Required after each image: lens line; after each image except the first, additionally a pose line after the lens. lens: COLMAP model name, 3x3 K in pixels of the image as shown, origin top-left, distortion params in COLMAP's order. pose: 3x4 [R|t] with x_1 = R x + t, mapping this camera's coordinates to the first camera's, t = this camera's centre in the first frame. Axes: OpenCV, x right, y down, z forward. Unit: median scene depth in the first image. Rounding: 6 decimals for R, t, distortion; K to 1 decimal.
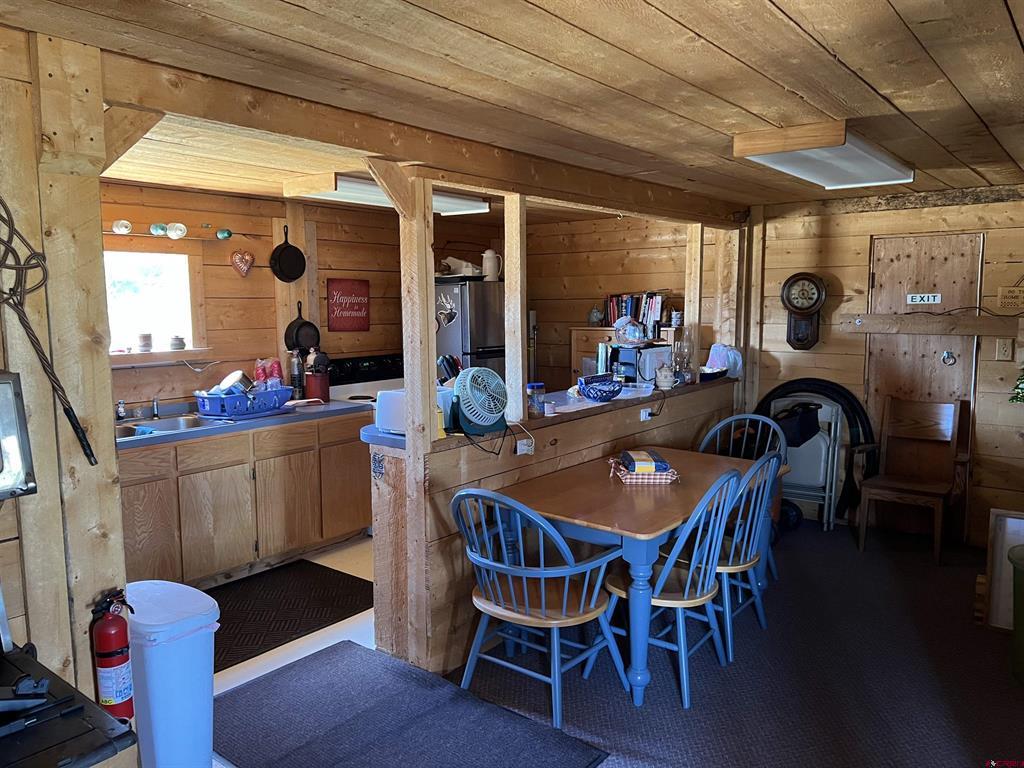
lens RADIAL K [[758.4, 0, 510.0], [0, 758.4, 385.3], [0, 0, 1]] dist [0.002681, -0.010503]
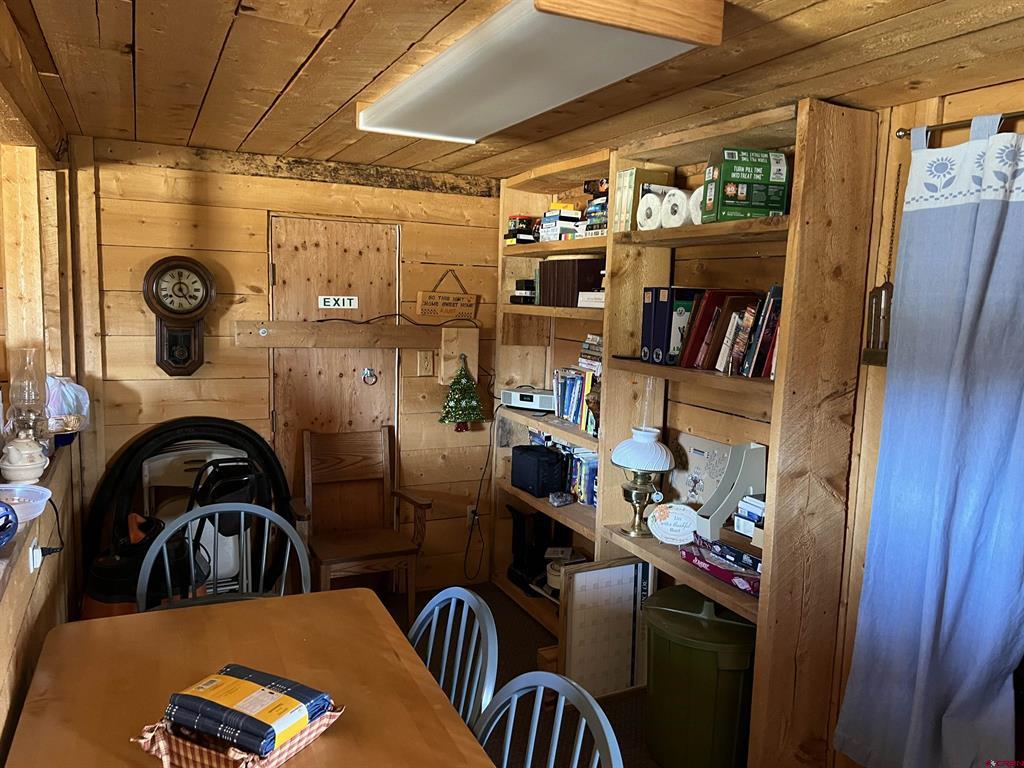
lens RADIAL K [[758.4, 0, 513.6], [0, 758.4, 405.0], [0, 0, 1]] dist [0.002681, -0.010503]
pose [[0.437050, -0.105462, 0.893233, -0.079097], [0.065565, 0.994196, 0.085303, -0.061464], [-0.897044, 0.021283, 0.441428, 0.479231]]
